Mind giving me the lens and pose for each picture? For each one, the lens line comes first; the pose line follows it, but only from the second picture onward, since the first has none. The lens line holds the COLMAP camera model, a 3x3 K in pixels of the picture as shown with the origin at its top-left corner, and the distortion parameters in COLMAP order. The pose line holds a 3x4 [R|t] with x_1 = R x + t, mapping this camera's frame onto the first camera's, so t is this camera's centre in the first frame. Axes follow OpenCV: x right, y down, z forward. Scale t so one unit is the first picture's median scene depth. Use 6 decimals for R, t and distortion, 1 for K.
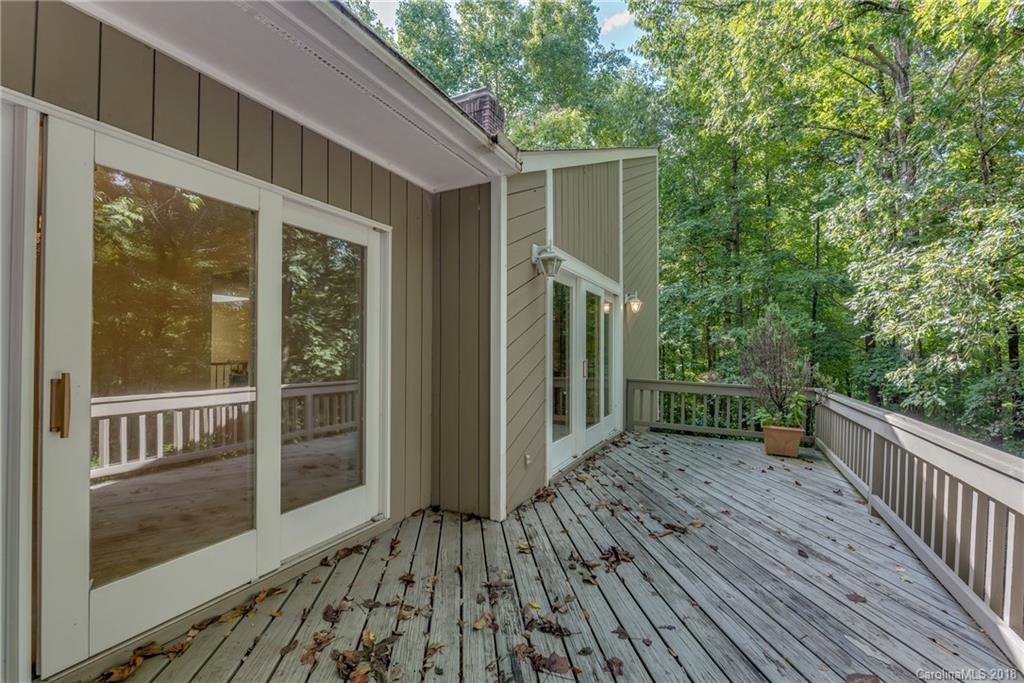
lens RADIAL K [[456.3, 0, 513.2], [0, 456.3, 343.4], [0, 0, 1]] dist [-0.001724, -0.001631]
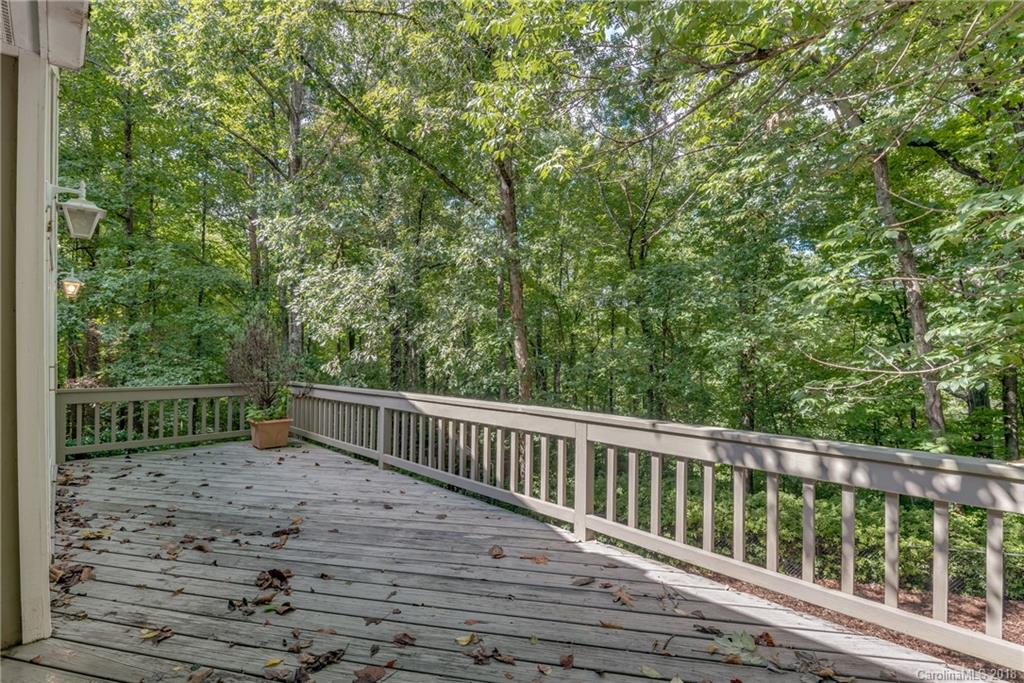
lens RADIAL K [[456.3, 0, 514.3], [0, 456.3, 346.4], [0, 0, 1]] dist [-0.001724, -0.001631]
pose [[0.311674, -0.006245, 0.950169, -0.380897], [-0.005336, 0.999951, 0.008323, -0.001107], [-0.950174, -0.007664, 0.311625, 0.219038]]
